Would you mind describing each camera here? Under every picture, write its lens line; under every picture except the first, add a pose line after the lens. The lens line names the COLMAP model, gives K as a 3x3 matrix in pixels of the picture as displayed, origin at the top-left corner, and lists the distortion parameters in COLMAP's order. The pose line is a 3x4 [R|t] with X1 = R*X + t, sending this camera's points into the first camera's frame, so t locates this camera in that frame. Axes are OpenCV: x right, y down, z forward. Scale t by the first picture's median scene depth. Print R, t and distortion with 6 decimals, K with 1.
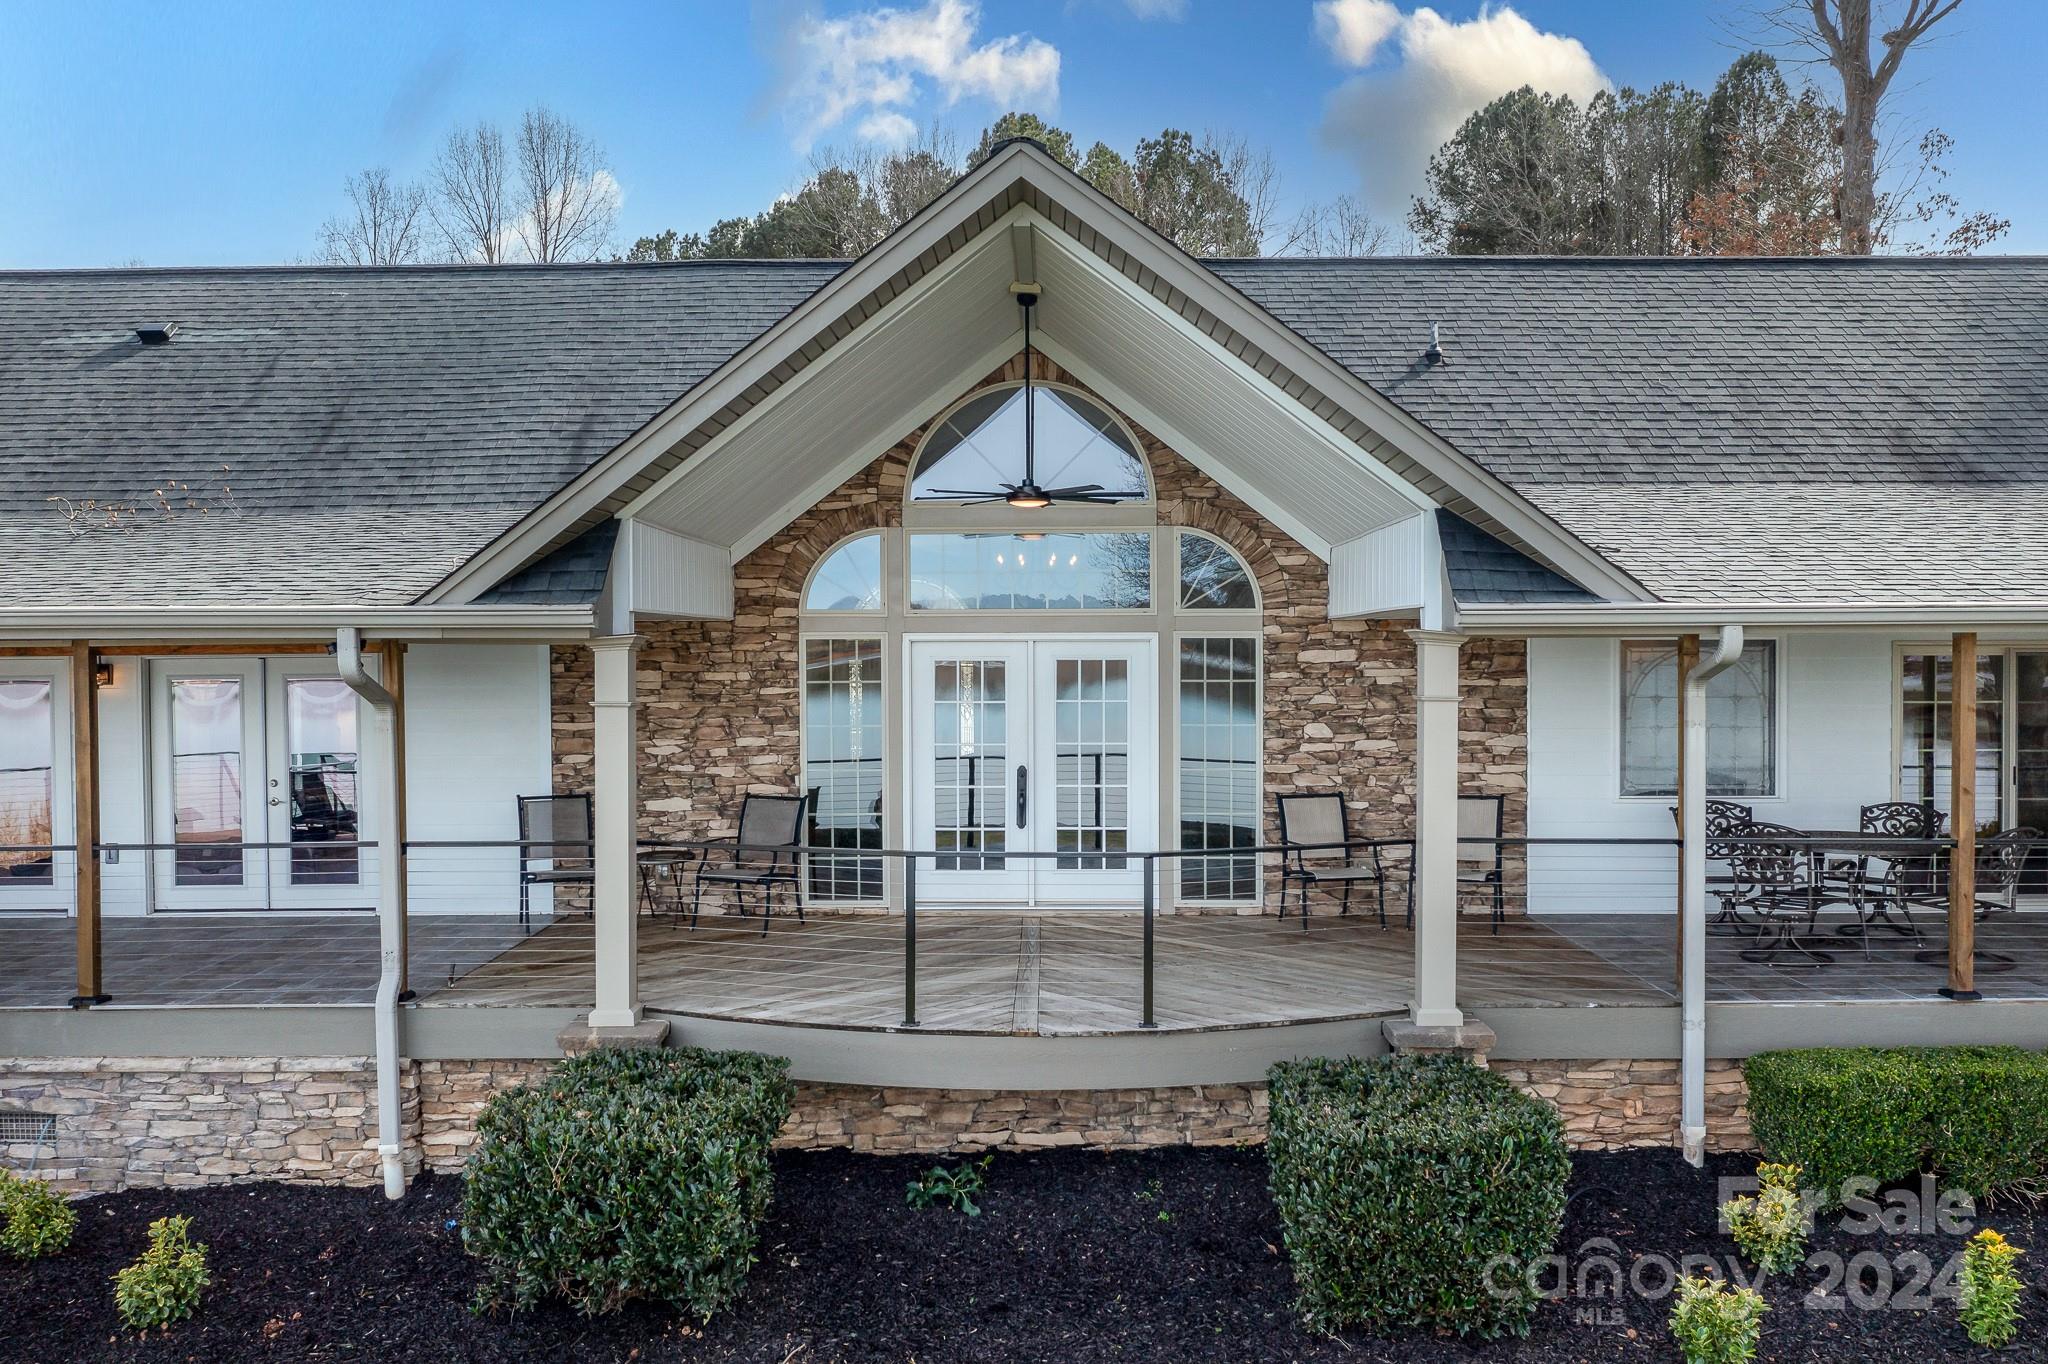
lens RADIAL K [[1633.9, 0, 1011.6], [0, 1633.9, 676.2], [0, 0, 1]] dist [-0.021404, 0.007516]
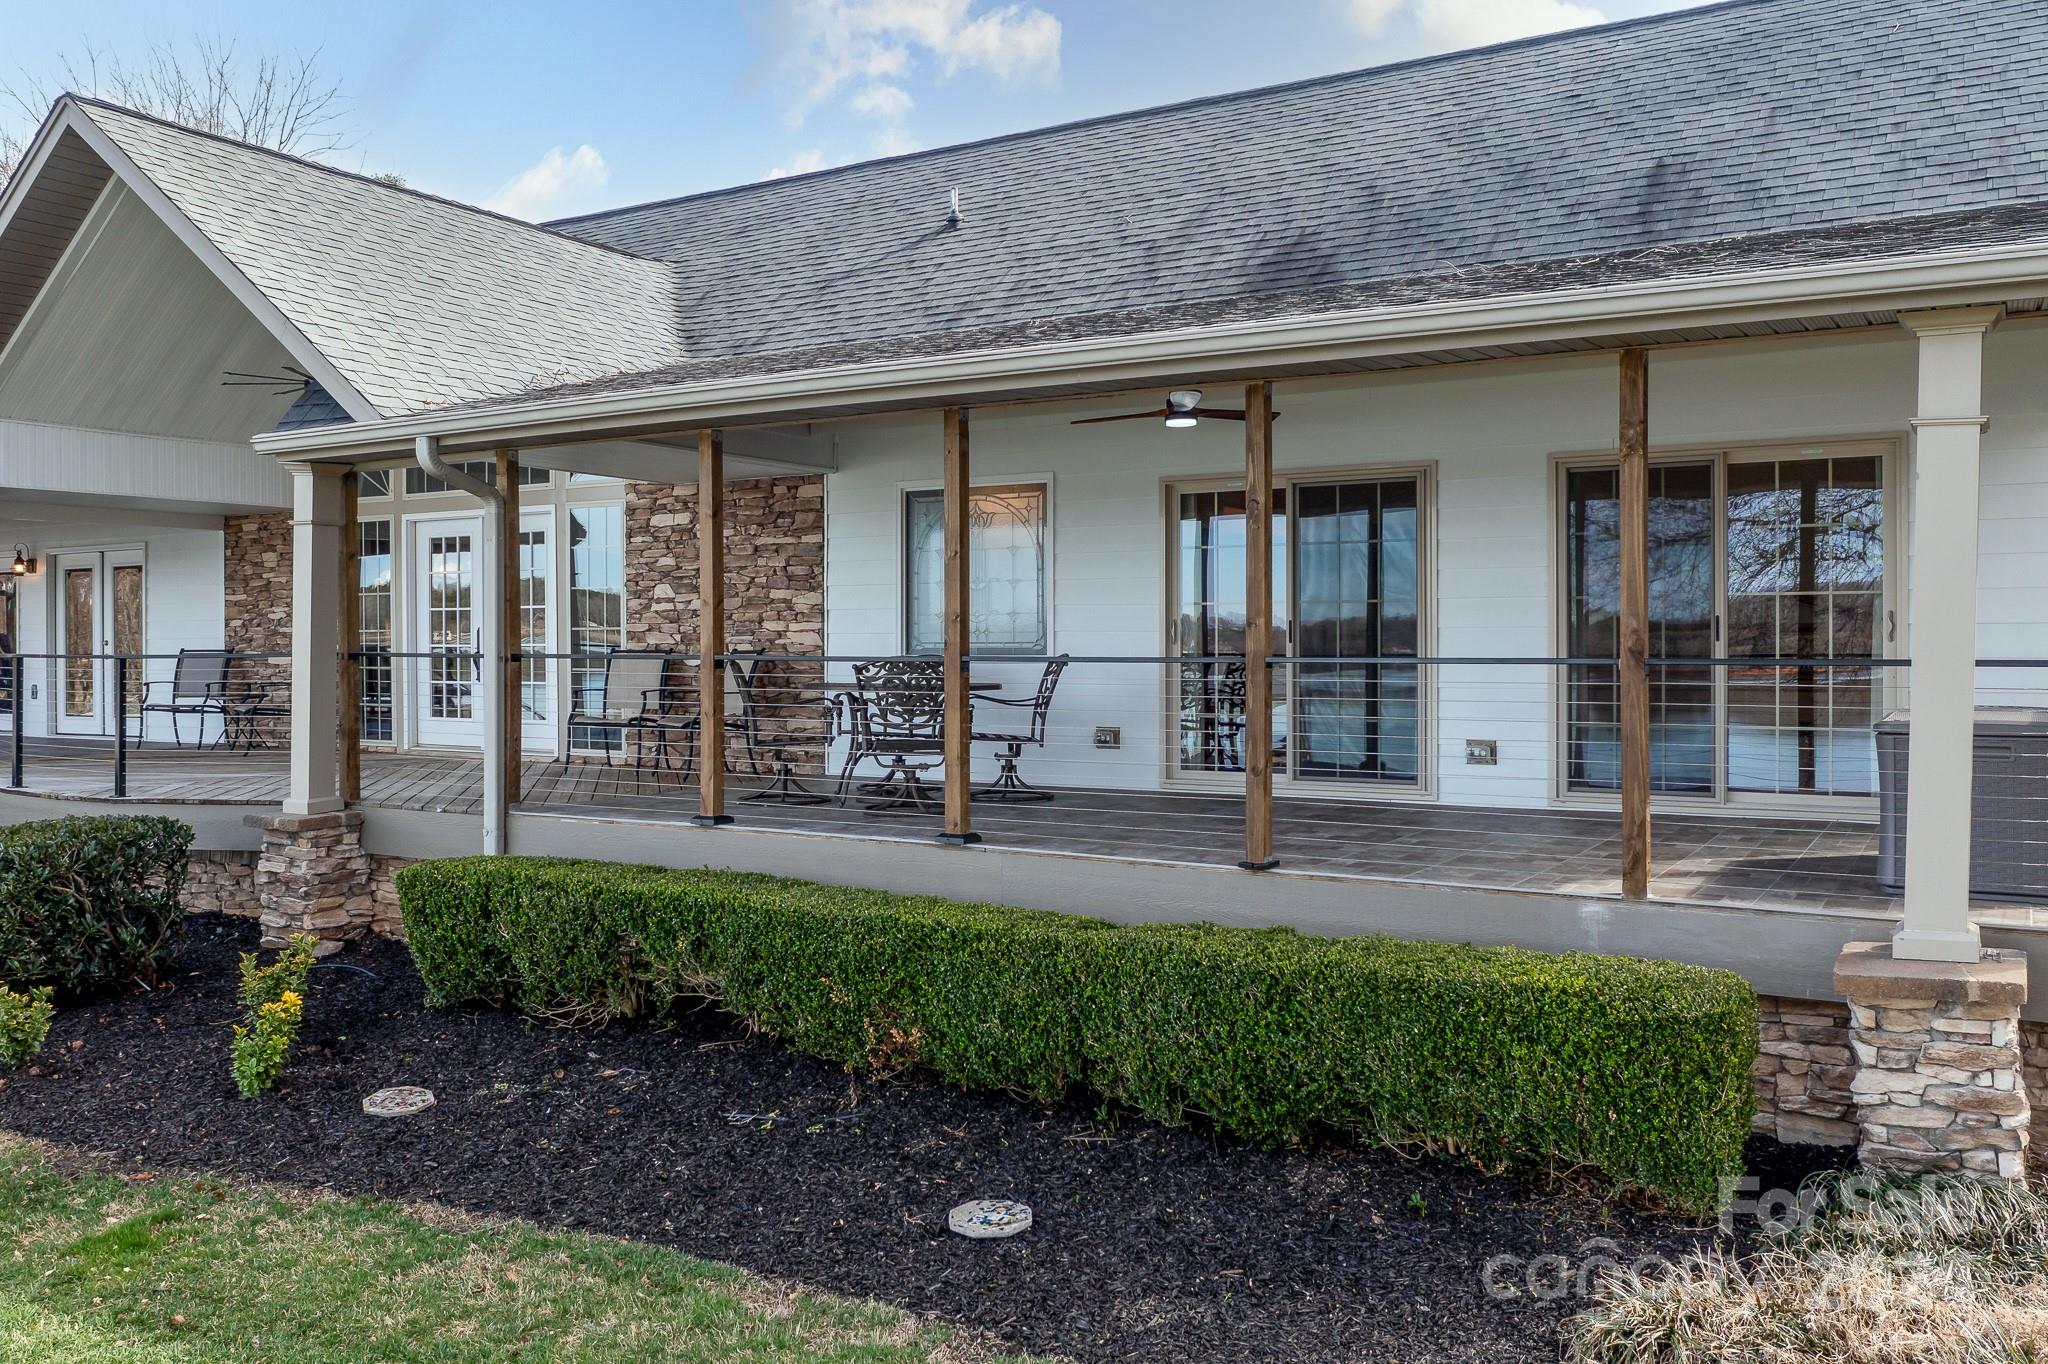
lens RADIAL K [[1620.6, 0, 1016.6], [0, 1620.6, 666.5], [0, 0, 1]] dist [-0.018691, 0.004140]
pose [[0.865334, 0.007675, -0.501136, 0.905991], [-0.010597, 0.999939, -0.002984, 0.082455], [0.501083, 0.007893, 0.865363, 0.213067]]
